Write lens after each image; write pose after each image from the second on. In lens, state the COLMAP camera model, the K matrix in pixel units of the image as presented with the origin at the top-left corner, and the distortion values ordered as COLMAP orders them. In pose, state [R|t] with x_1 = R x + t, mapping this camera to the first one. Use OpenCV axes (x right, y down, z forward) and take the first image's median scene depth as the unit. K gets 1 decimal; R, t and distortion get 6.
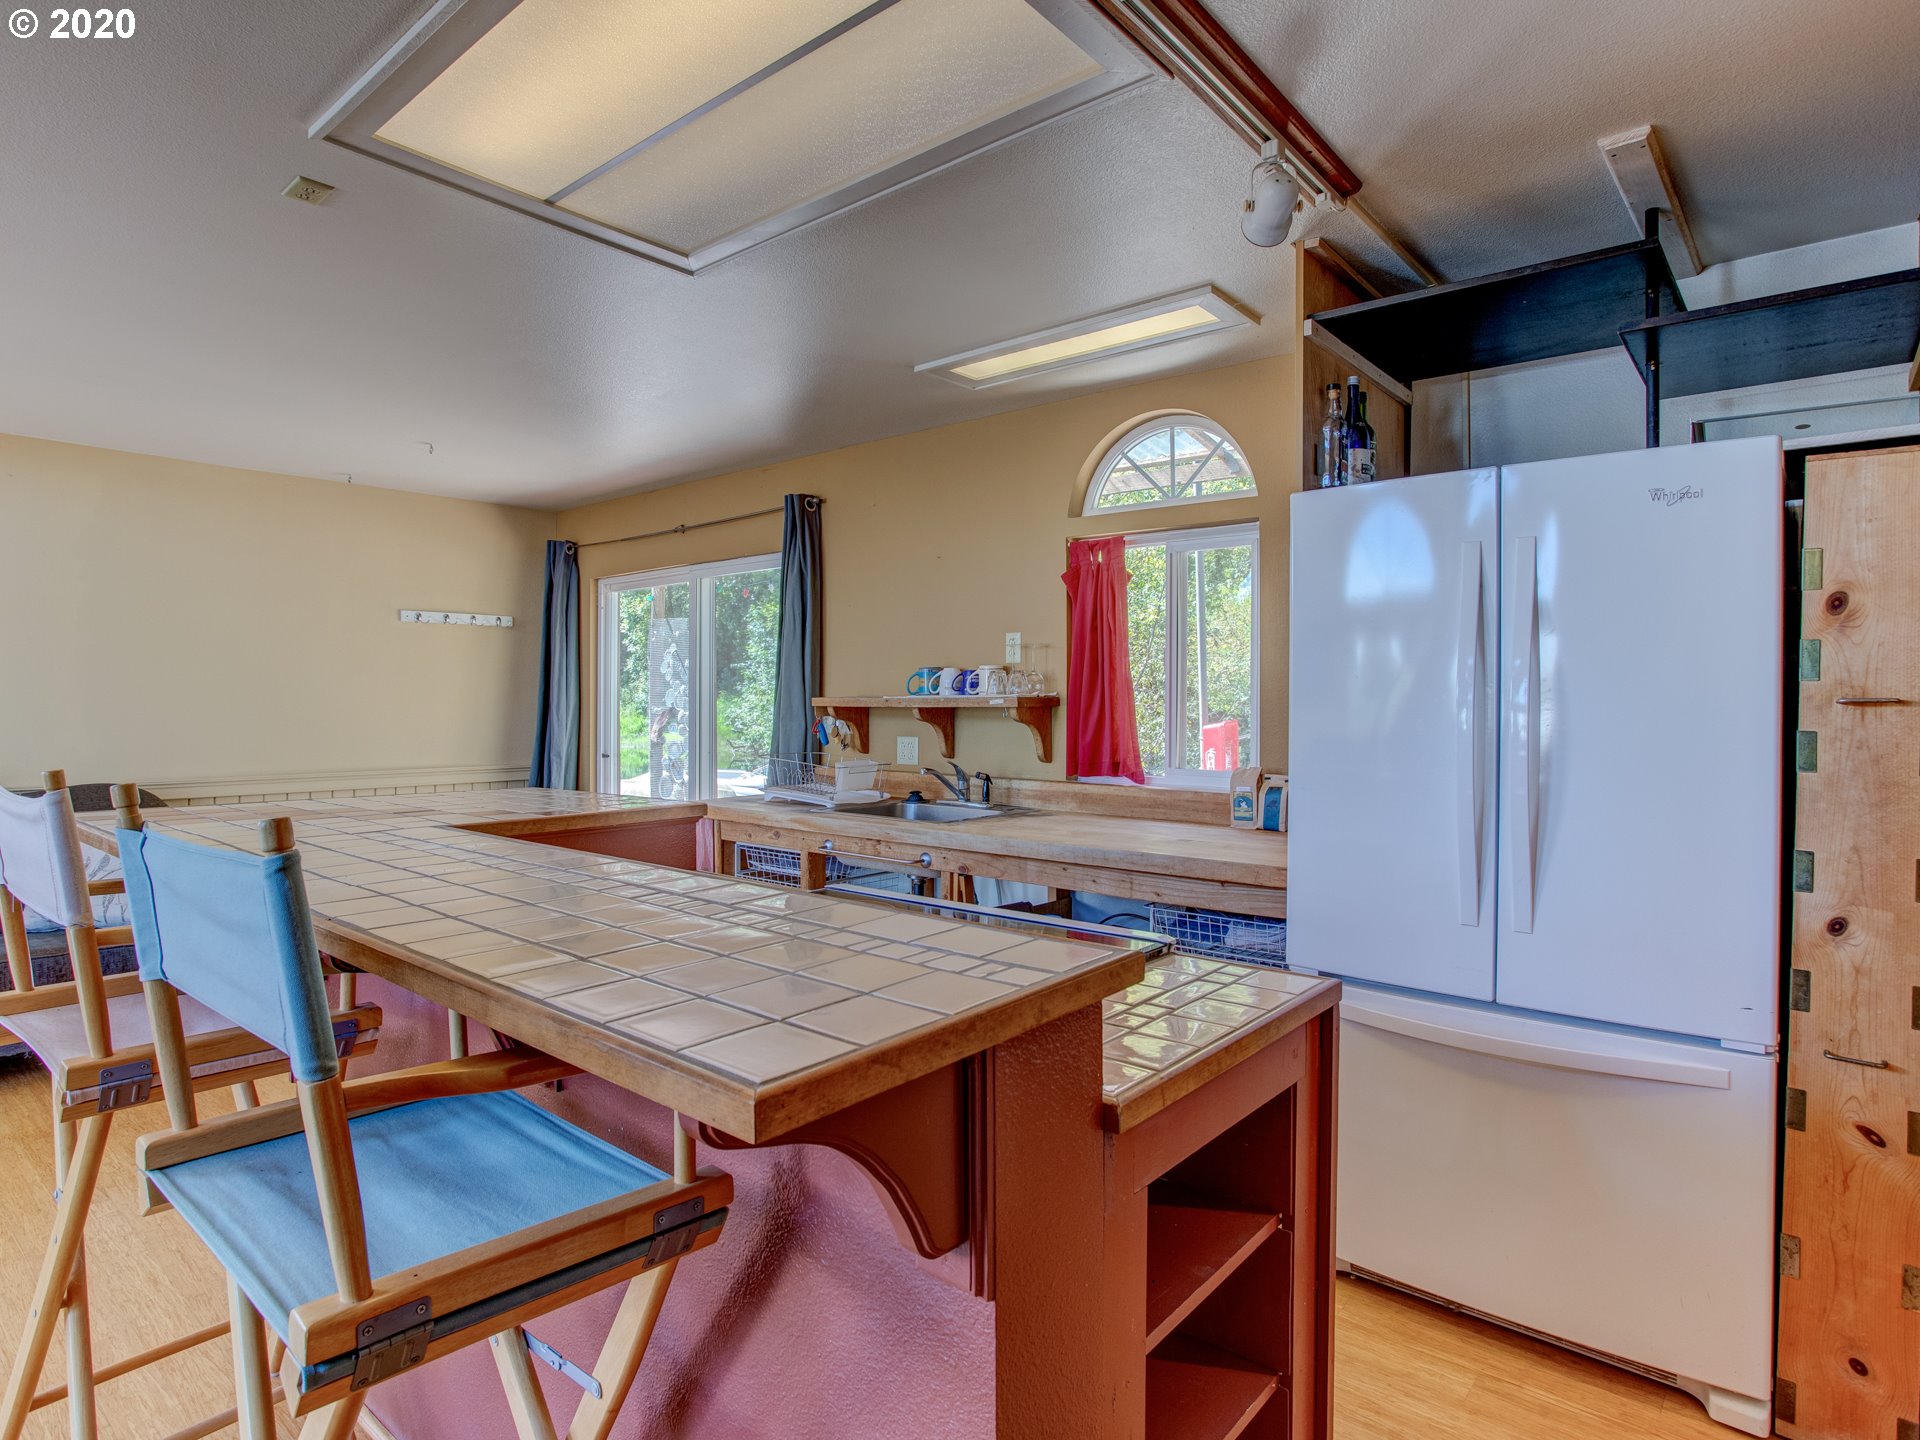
lens RADIAL K [[1055.9, 0, 963.7], [0, 1055.9, 717.1], [0, 0, 1]] dist [-0.047455, 0.013752]
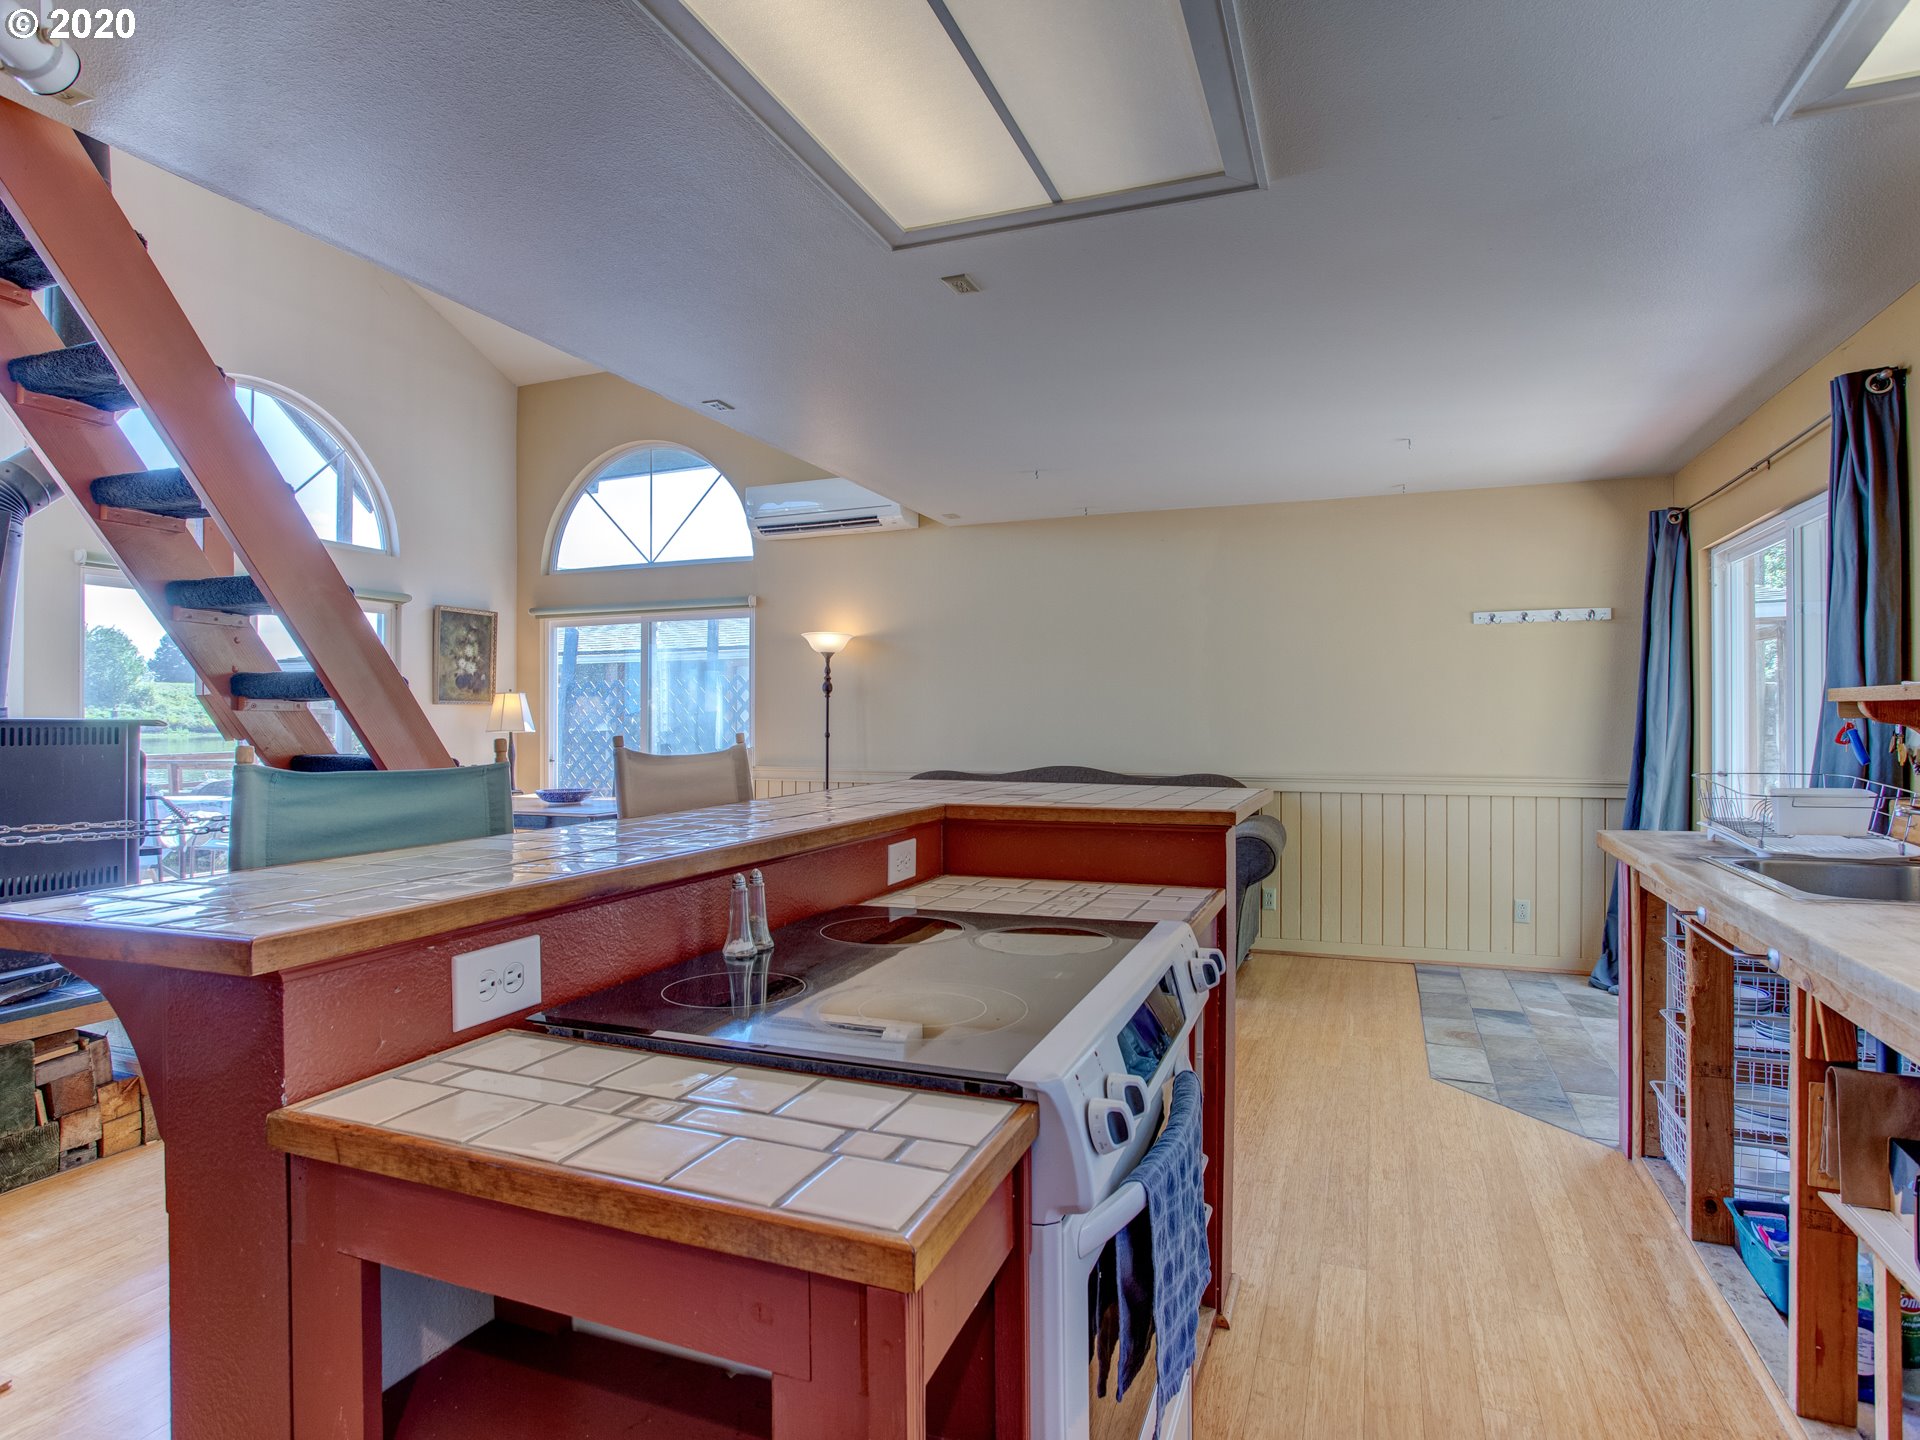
lens RADIAL K [[1055.9, 0, 959.4], [0, 1055.9, 713.1], [0, 0, 1]] dist [-0.047455, 0.013752]
pose [[0.319065, -0.010538, -0.947674, 0.240652], [-0.009207, 0.999857, -0.014218, 0.008891], [0.947688, 0.013262, 0.318922, 0.264934]]
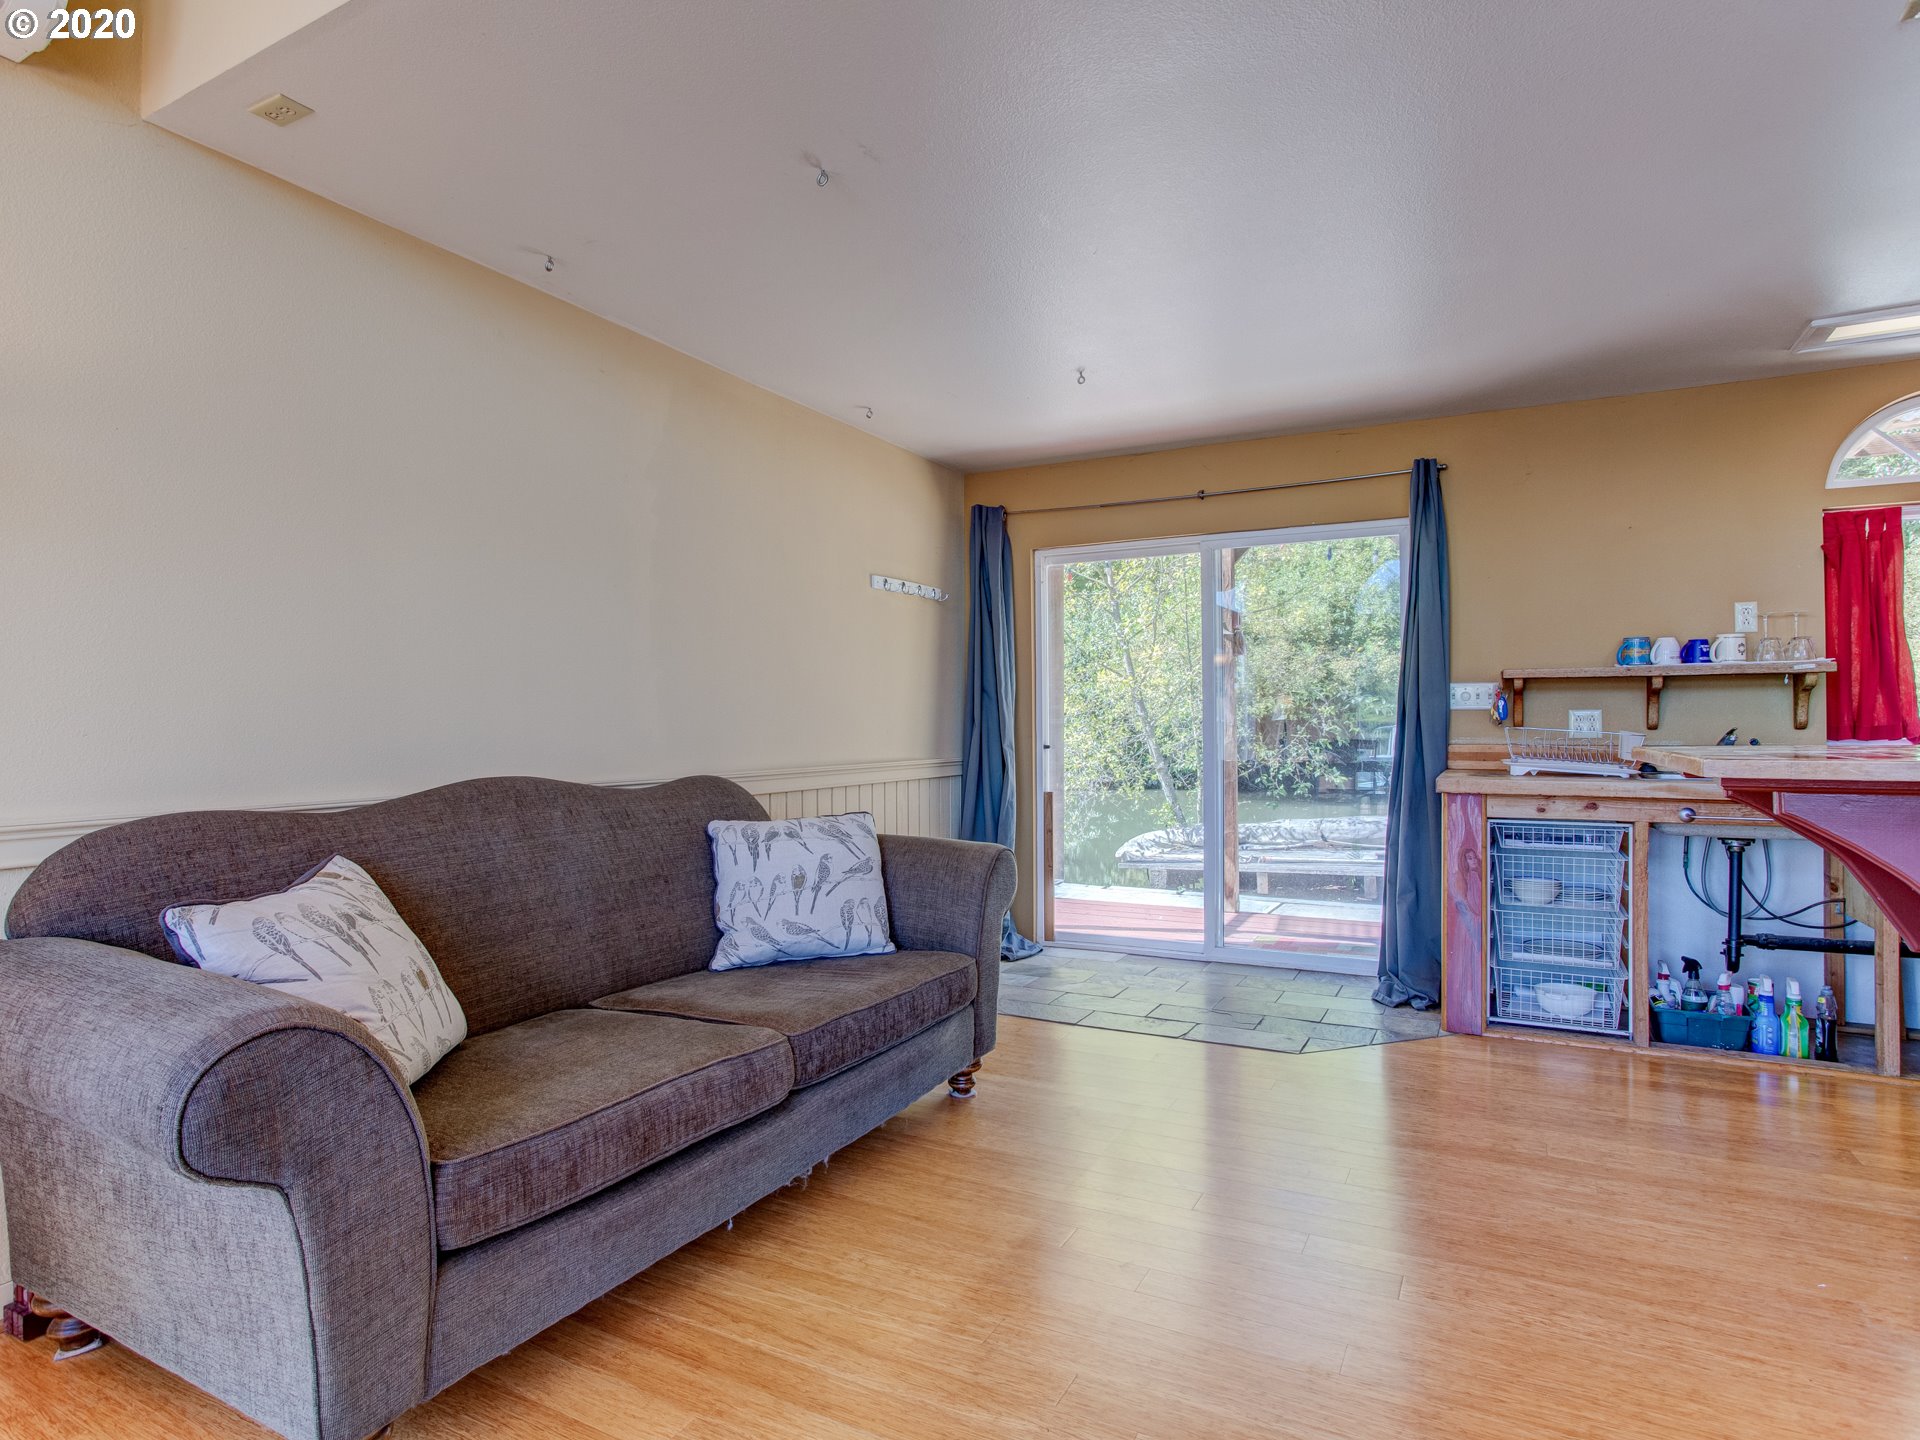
lens RADIAL K [[1055.9, 0, 968.3], [0, 1055.9, 724.9], [0, 0, 1]] dist [-0.047455, 0.013752]
pose [[0.978517, -0.004298, 0.206120, -0.698508], [0.007234, 0.999883, -0.013490, 0.035789], [-0.206037, 0.014691, 0.978434, 0.153185]]
